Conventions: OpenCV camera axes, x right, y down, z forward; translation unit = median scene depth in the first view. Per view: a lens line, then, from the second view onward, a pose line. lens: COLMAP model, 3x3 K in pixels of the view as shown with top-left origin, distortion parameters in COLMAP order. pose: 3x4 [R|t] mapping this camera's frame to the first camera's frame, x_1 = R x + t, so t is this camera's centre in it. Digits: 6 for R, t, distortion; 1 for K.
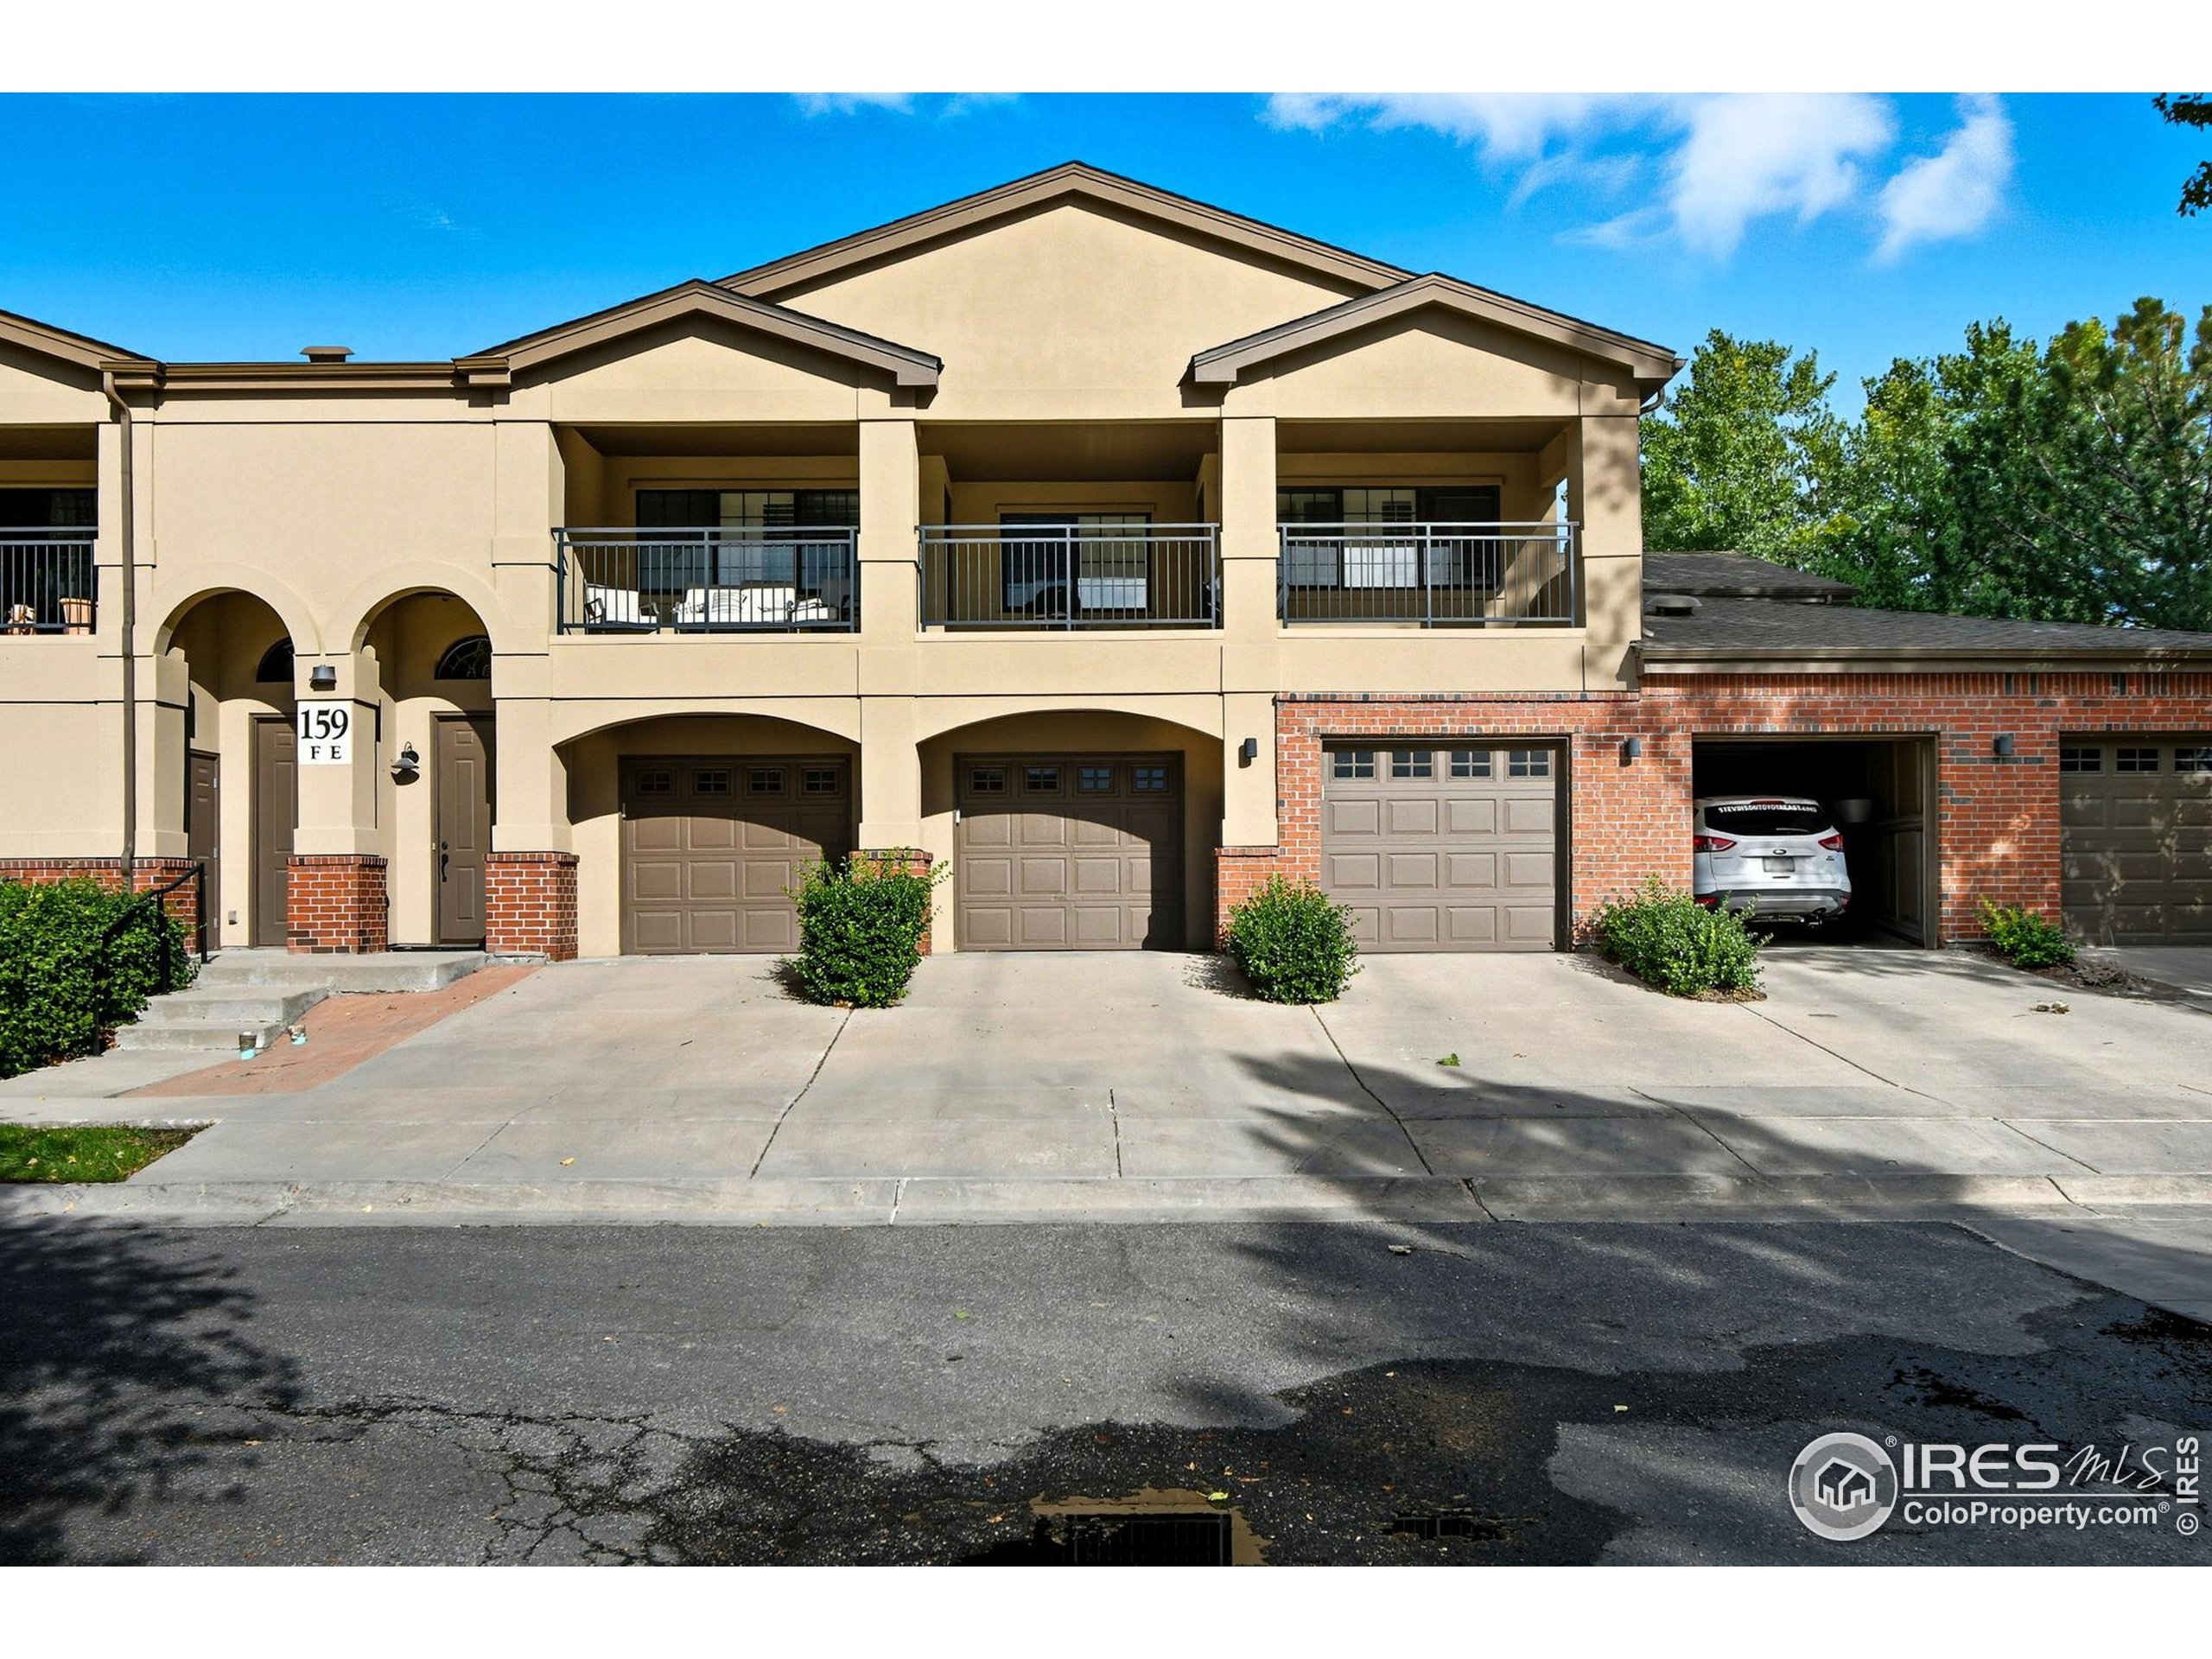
lens RADIAL K [[979.5, 0, 1101.6], [0, 979.5, 879.9], [0, 0, 1]] dist [-0.000124, -0.000151]
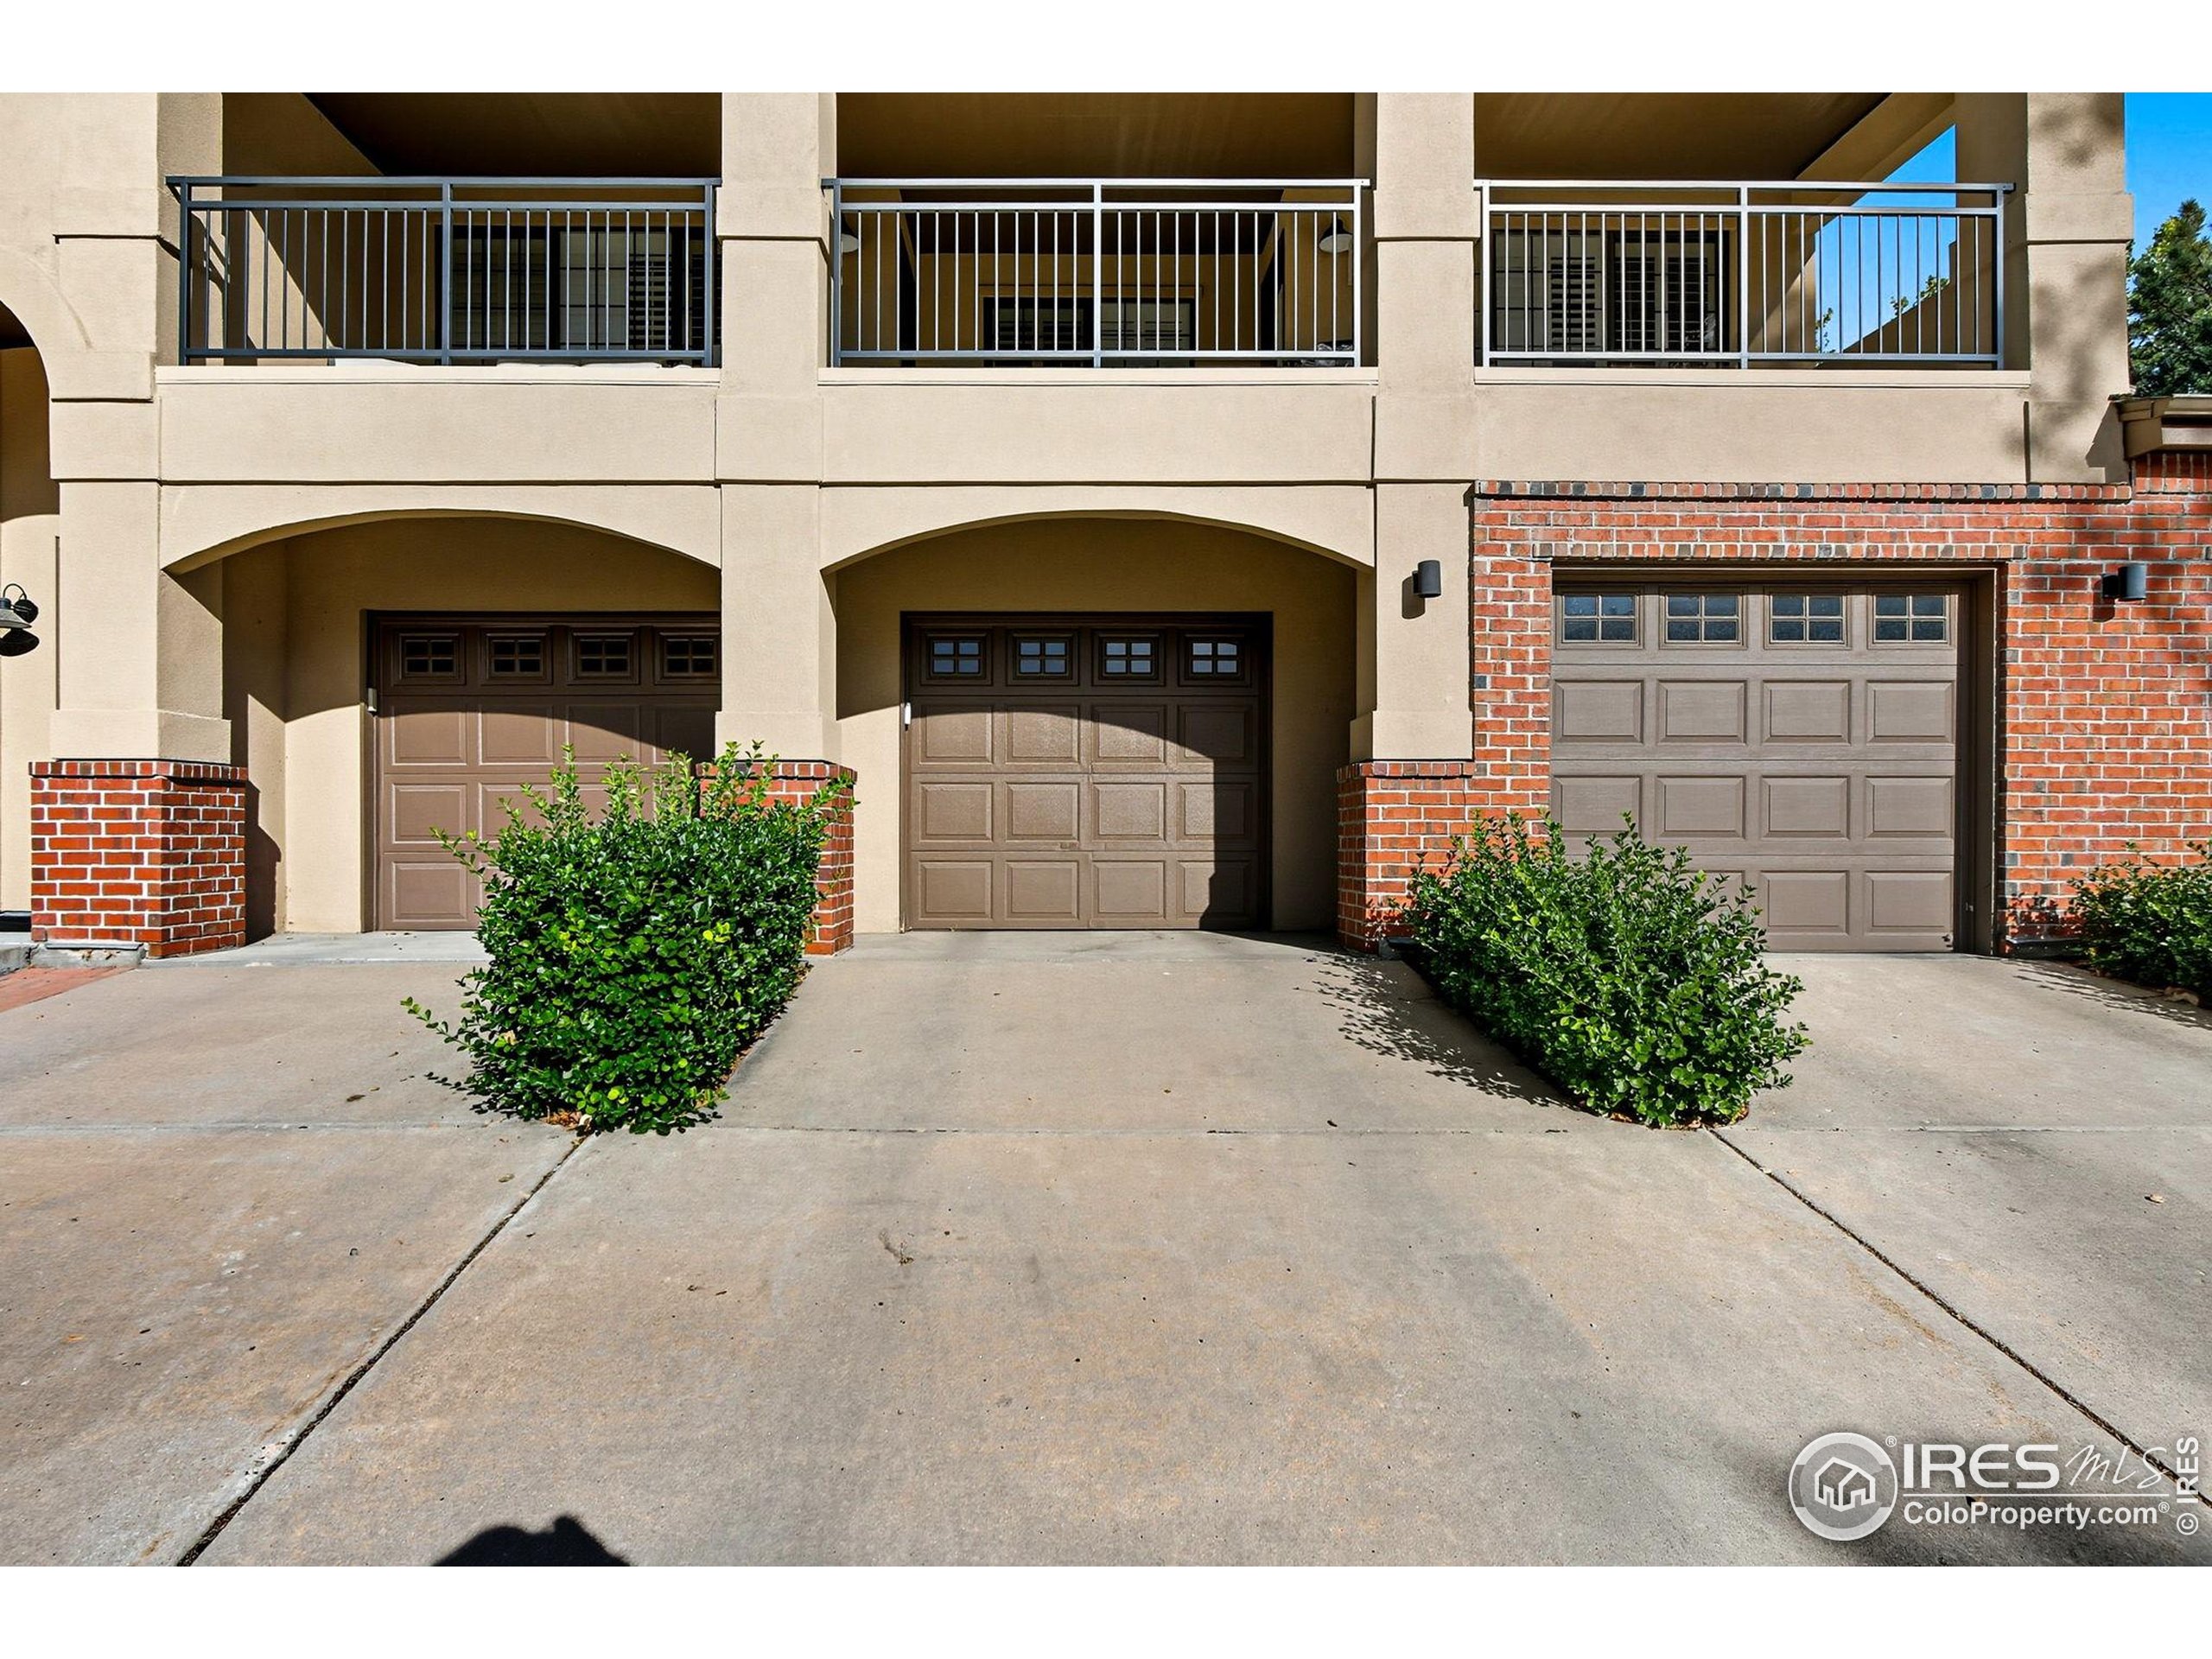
lens RADIAL K [[1022.1, 0, 1091.6], [0, 1022.1, 818.9], [0, 0, 1]] dist [0.000638, -0.000374]
pose [[0.999964, 0.008394, -0.001496, -0.034017], [-0.008391, 0.999962, 0.002142, -0.000540], [0.001514, -0.002130, 0.999997, 0.422219]]
